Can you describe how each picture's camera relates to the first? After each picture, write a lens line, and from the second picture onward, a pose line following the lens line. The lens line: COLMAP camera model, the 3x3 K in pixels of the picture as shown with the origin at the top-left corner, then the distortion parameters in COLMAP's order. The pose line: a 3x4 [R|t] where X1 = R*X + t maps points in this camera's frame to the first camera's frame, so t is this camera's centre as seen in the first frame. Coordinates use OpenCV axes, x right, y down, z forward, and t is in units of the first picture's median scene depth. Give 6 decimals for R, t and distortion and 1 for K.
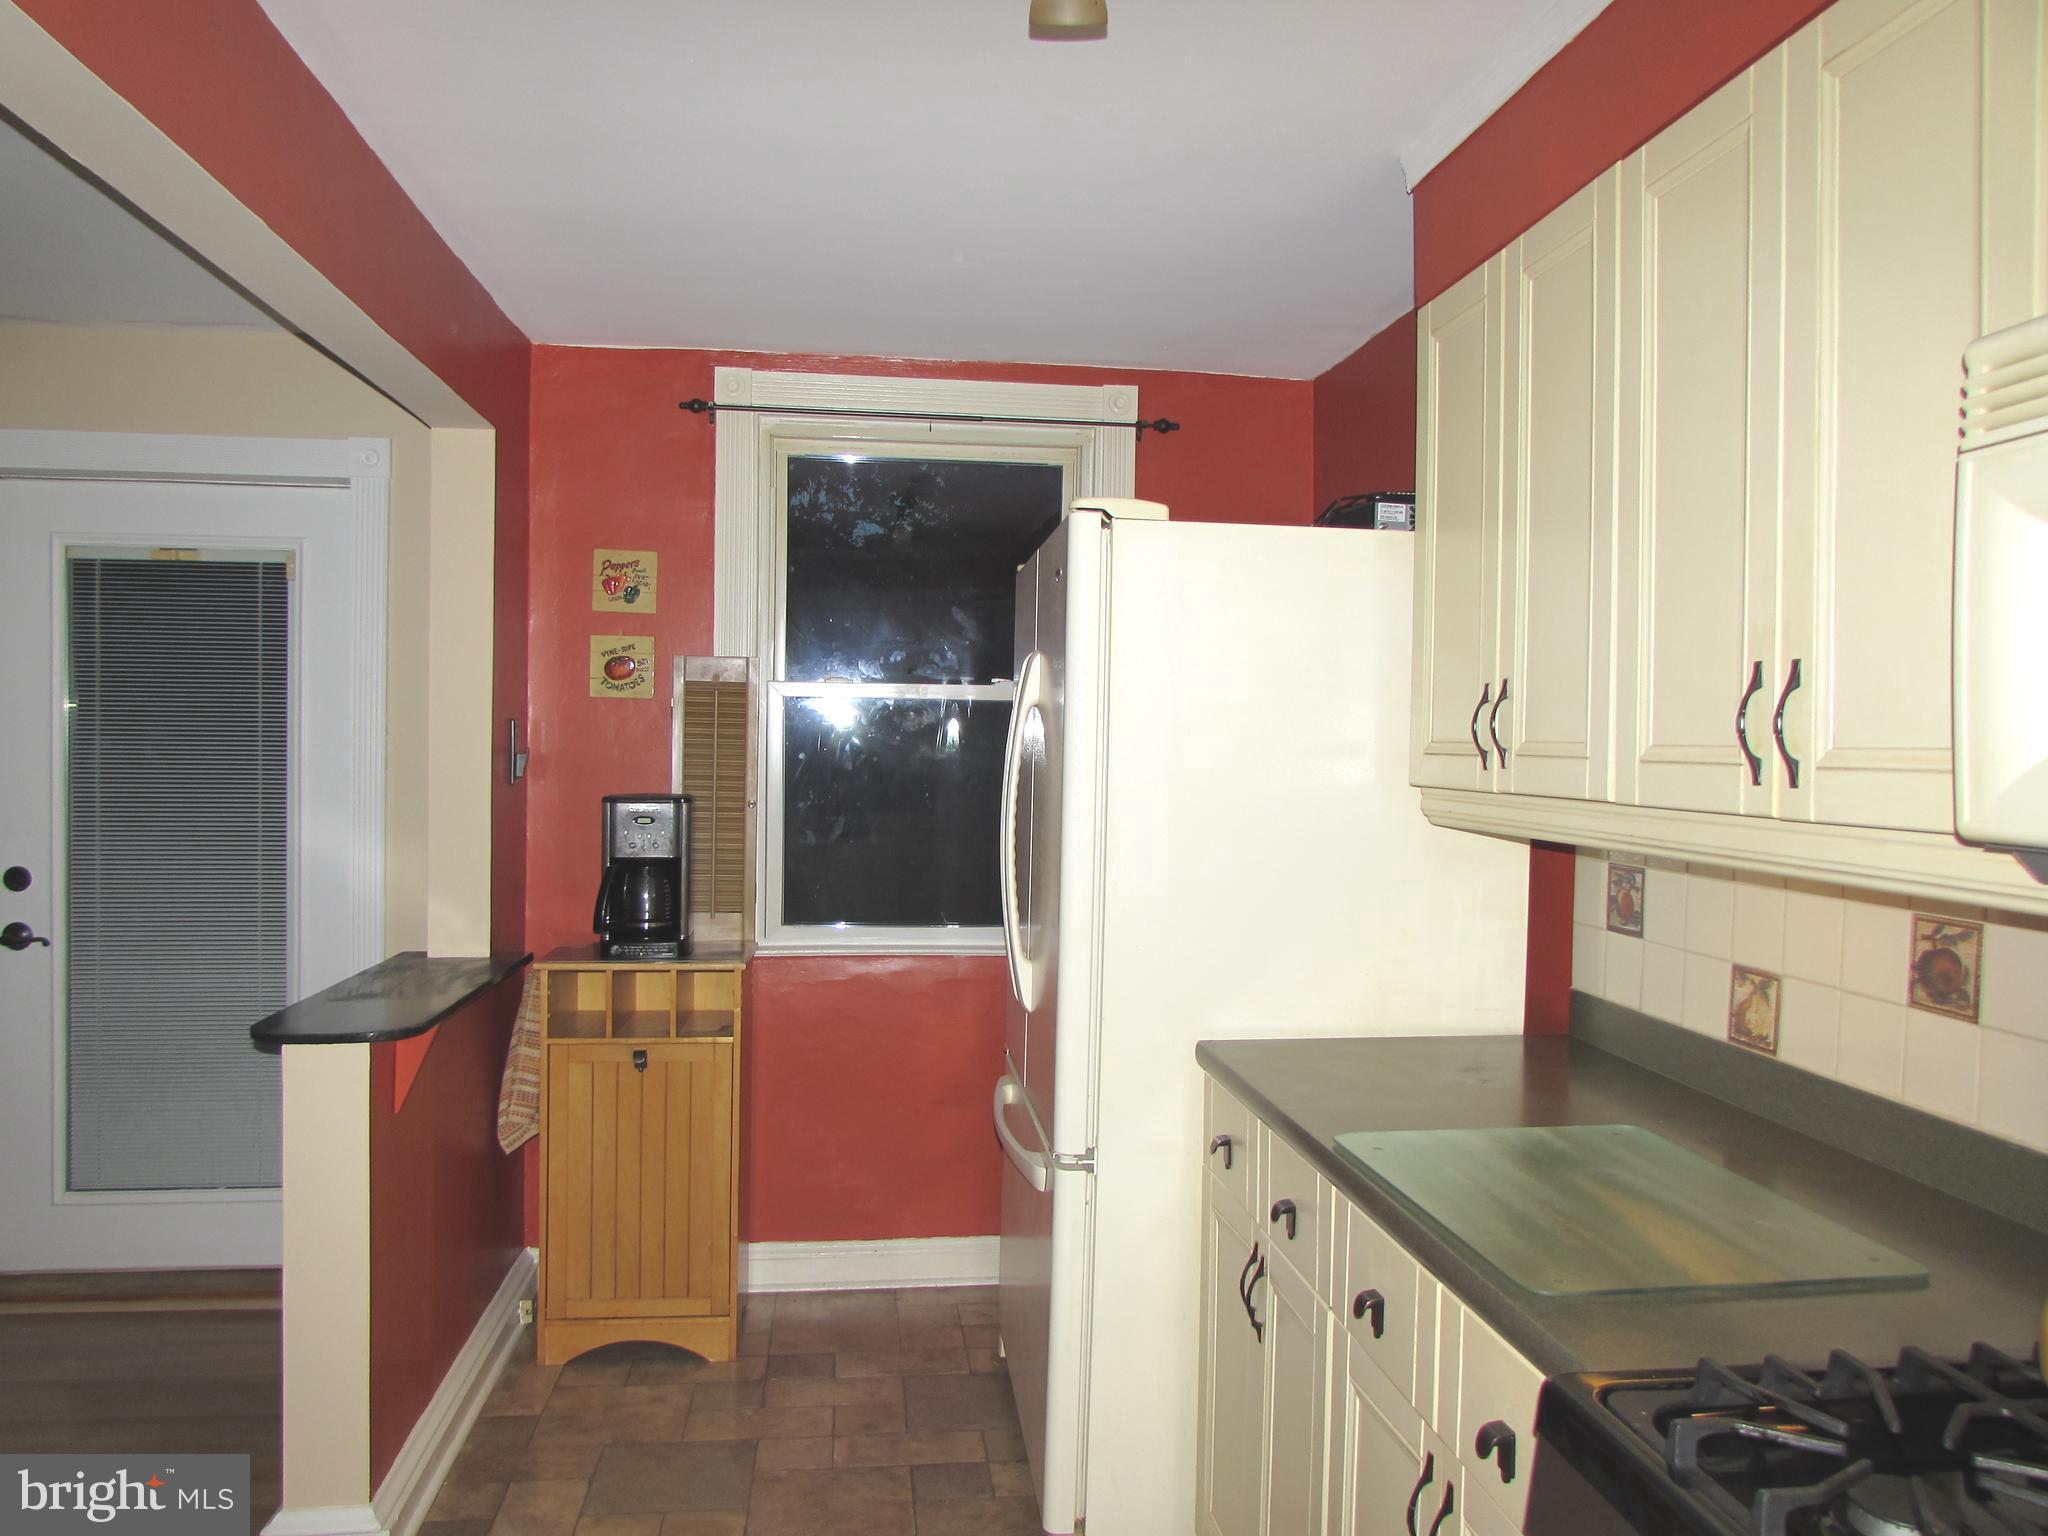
lens RADIAL K [[1419.1, 0, 1026.6], [0, 1419.1, 761.8], [0, 0, 1]] dist [-0.048270, 0.001217]
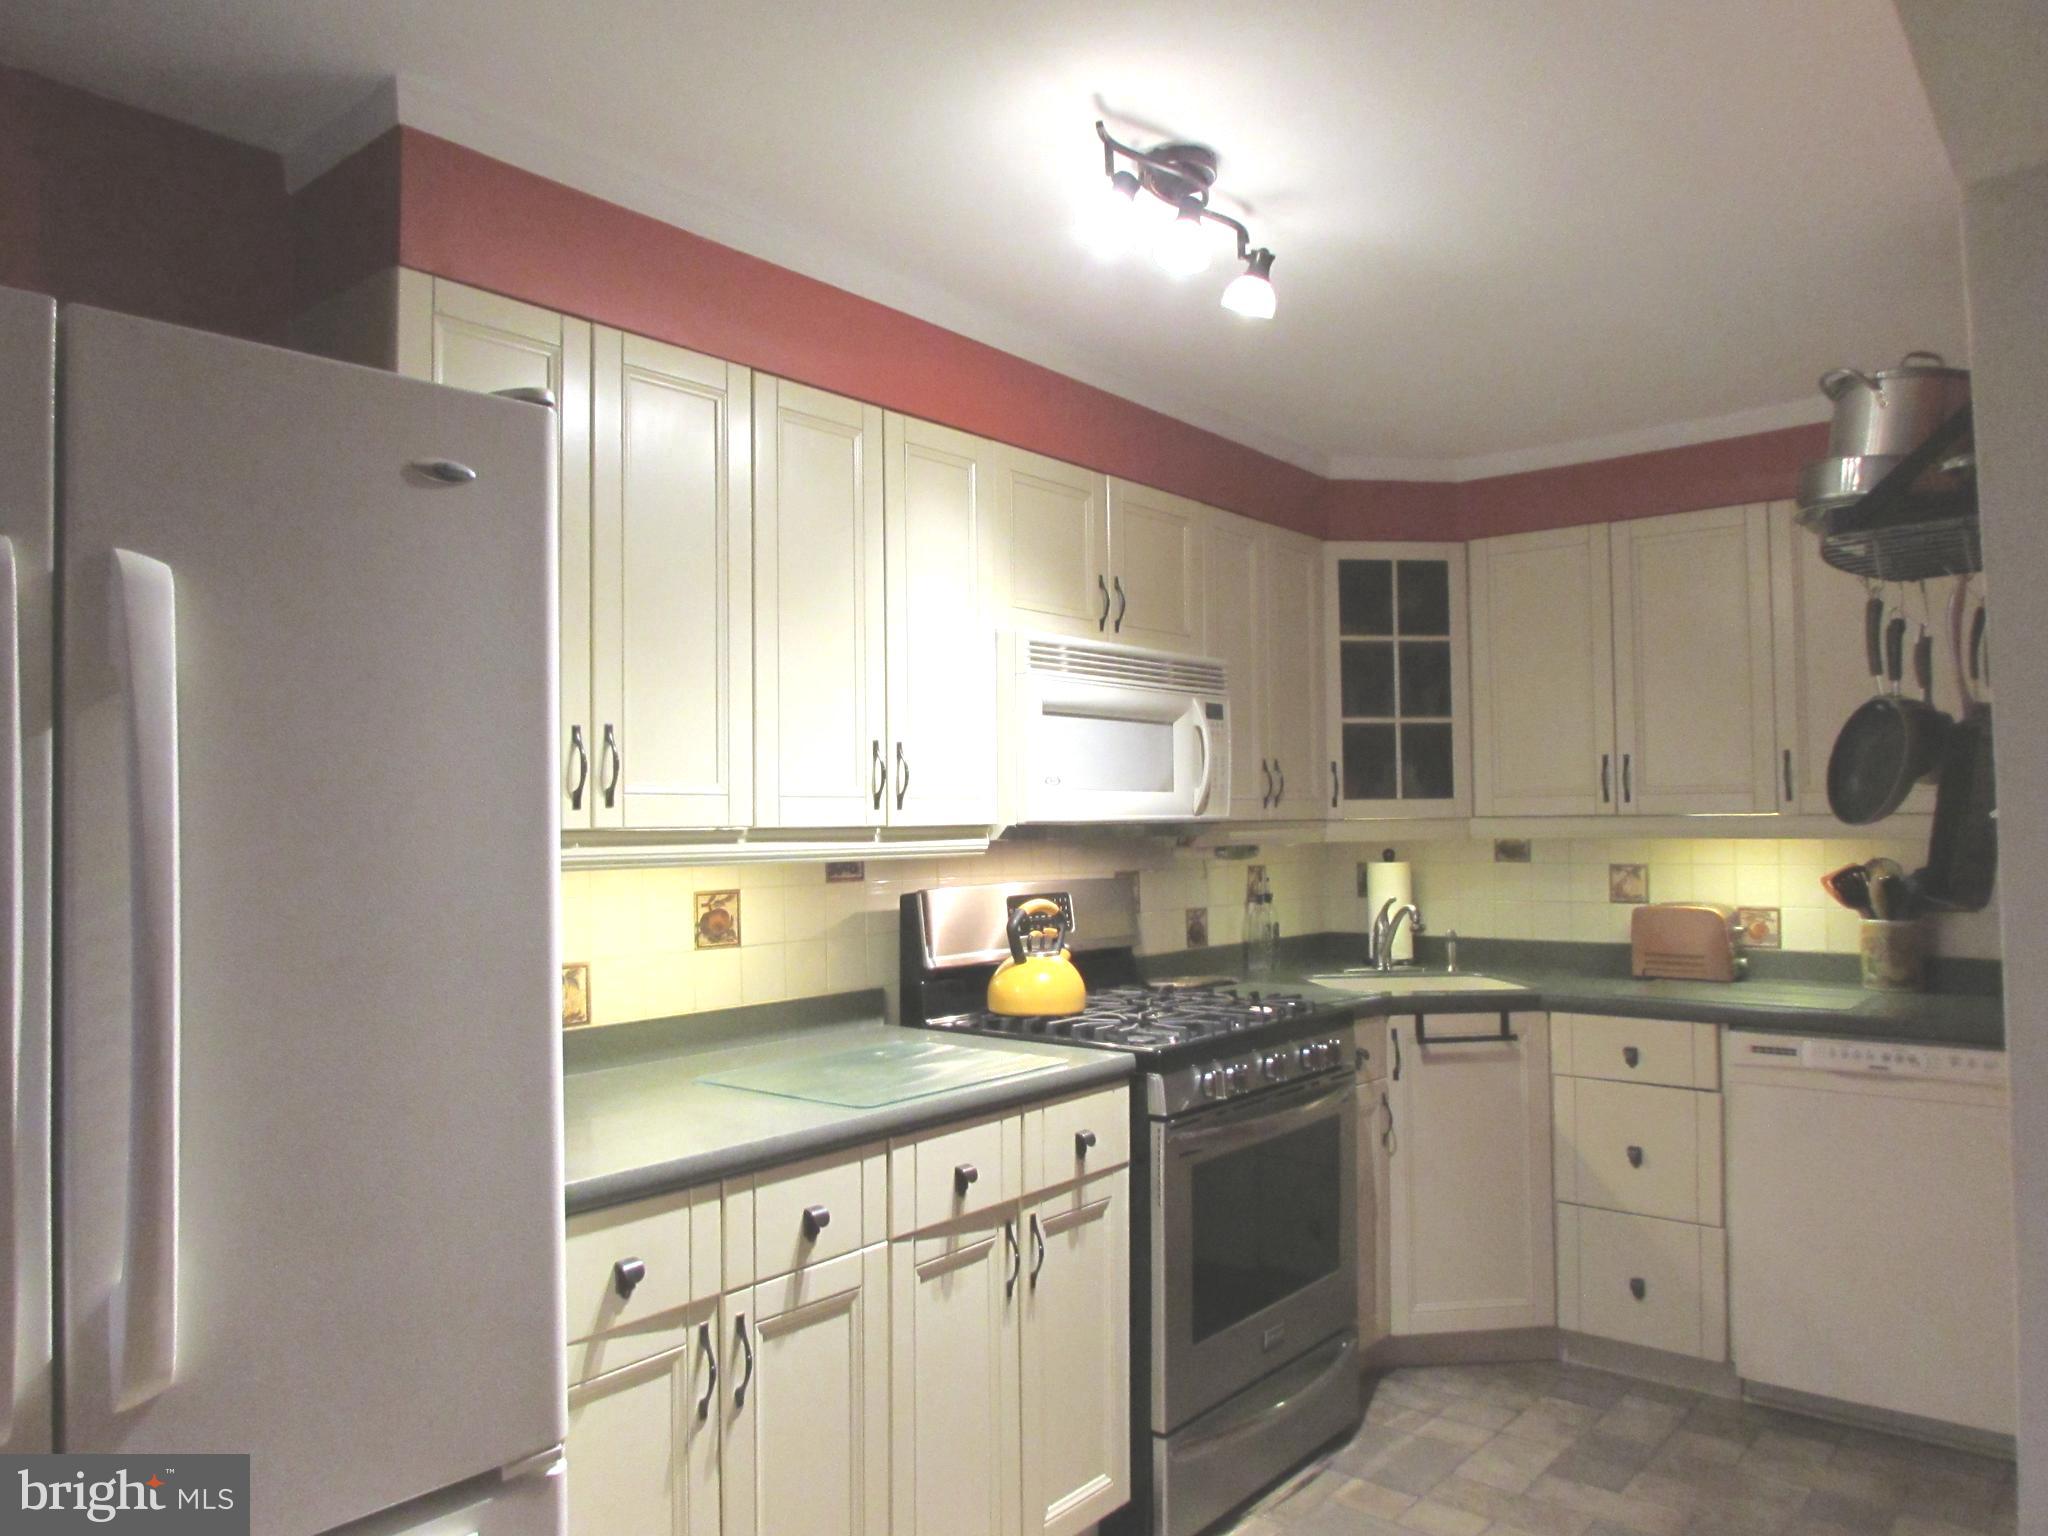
lens RADIAL K [[1420.7, 0, 1029.0], [0, 1420.7, 760.5], [0, 0, 1]] dist [-0.046131, -0.003292]
pose [[-0.678693, 0.019155, 0.734172, -0.507537], [0.011916, 0.999815, -0.015070, -0.008376], [-0.734325, -0.001480, -0.678796, 1.121881]]
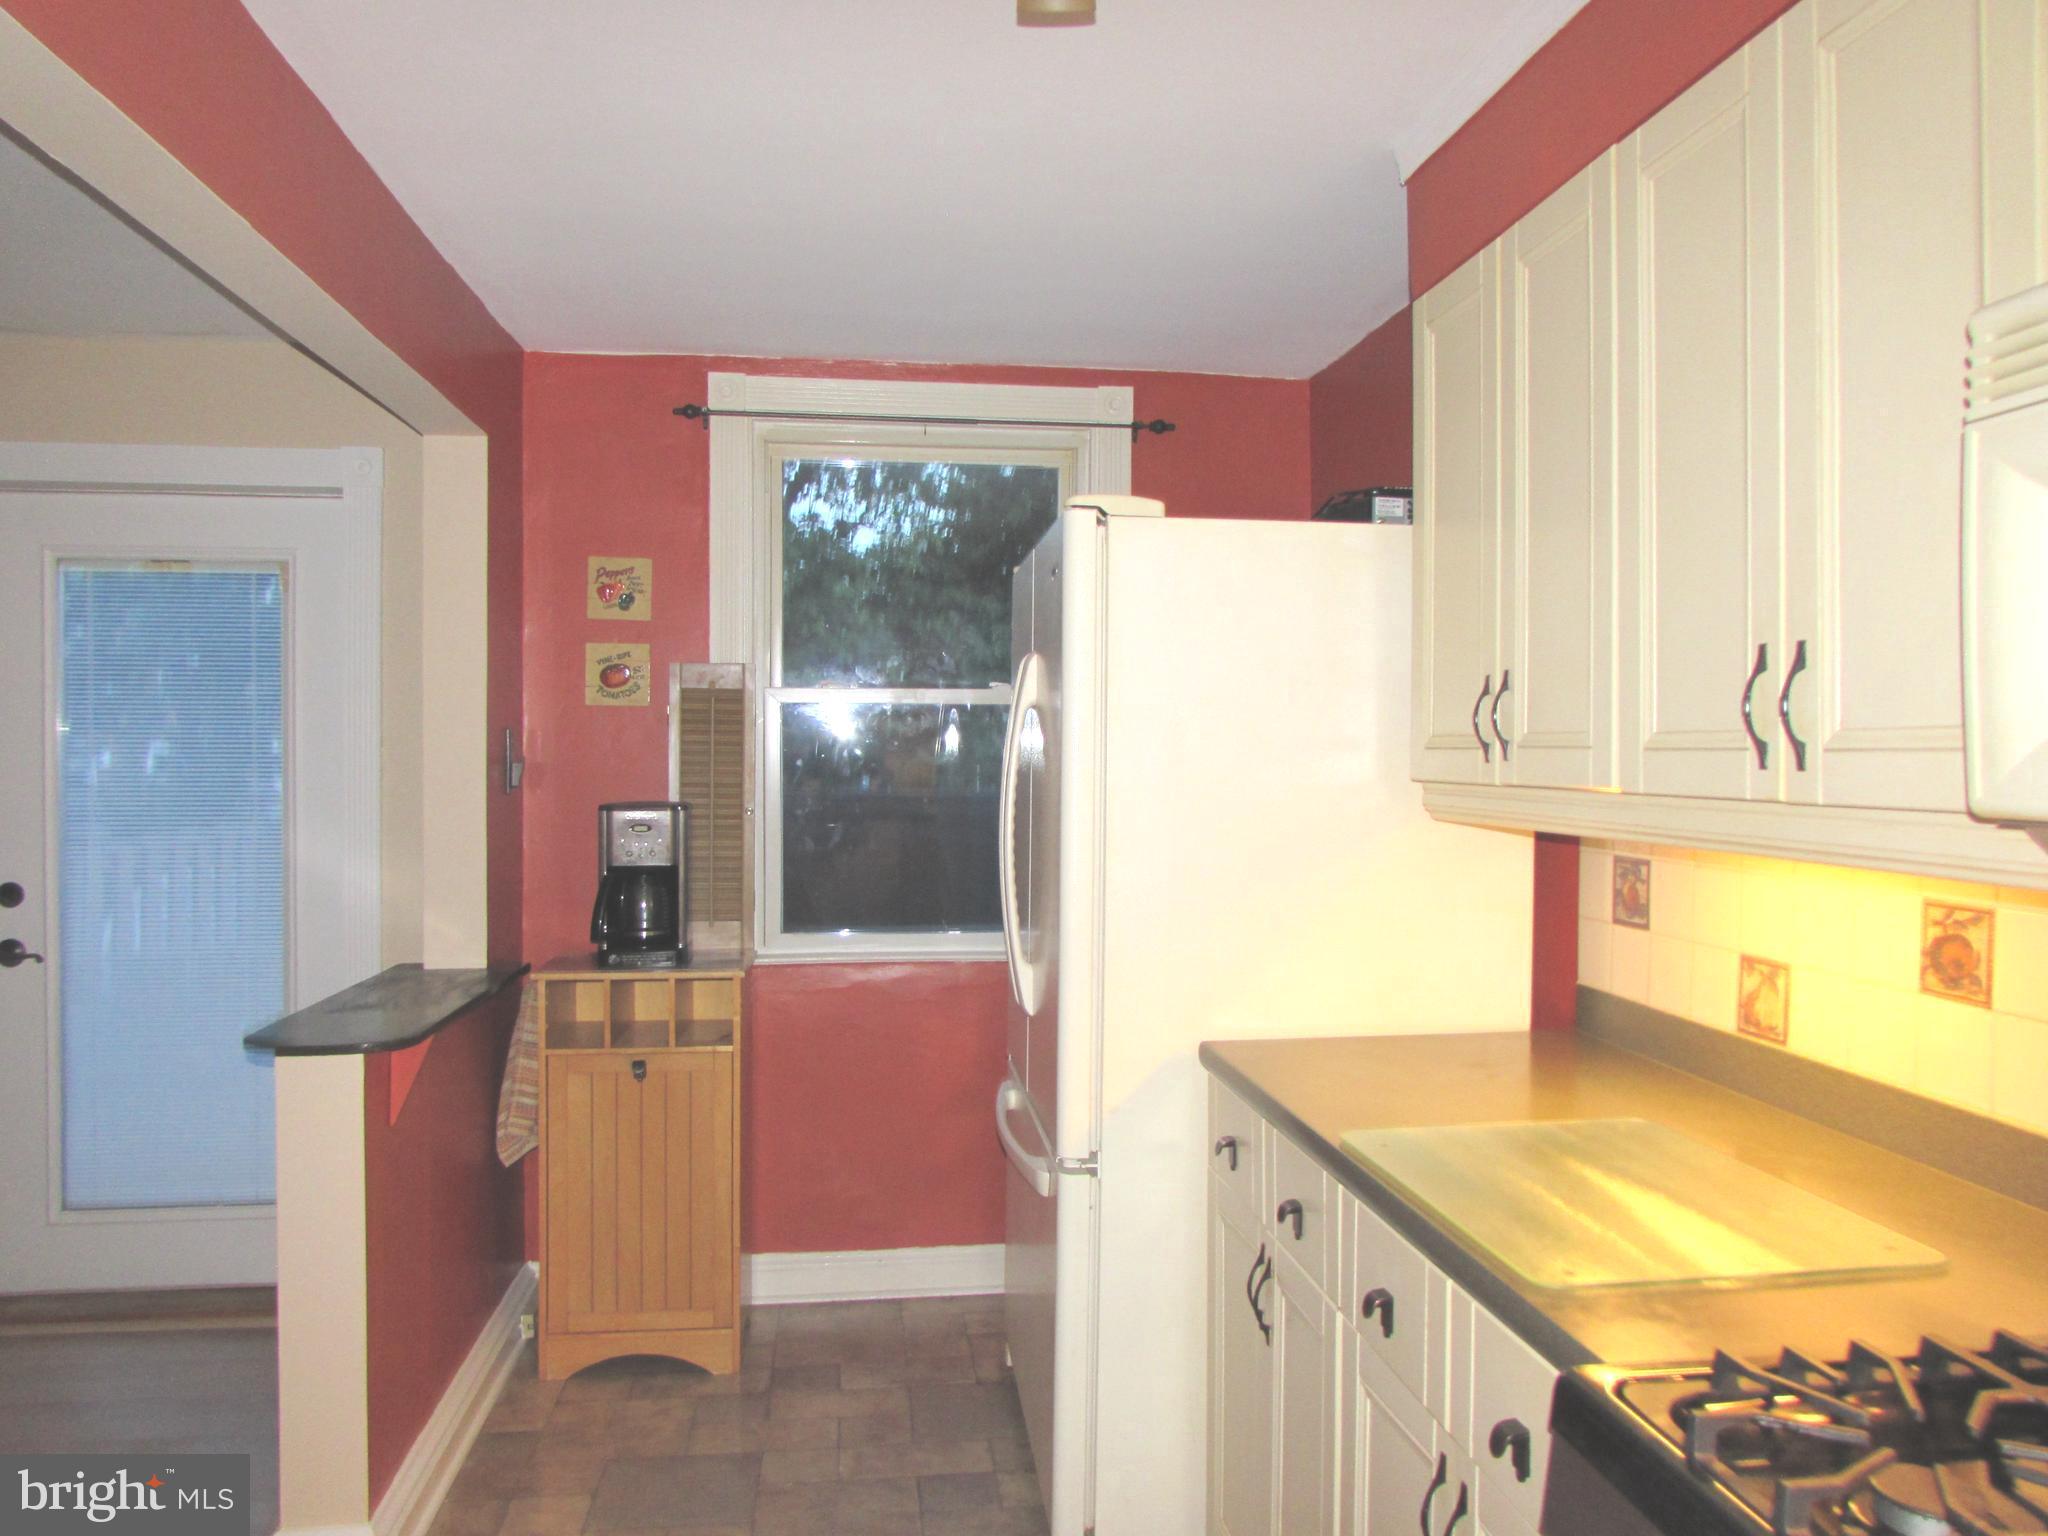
lens RADIAL K [[1420.7, 0, 1029.0], [0, 1420.7, 760.5], [0, 0, 1]] dist [-0.046131, -0.003292]
pose [[0.999922, -0.012378, 0.001520, 0.001344], [0.012389, 0.999895, -0.007578, 0.006380], [-0.001426, 0.007596, 0.999970, 0.006829]]
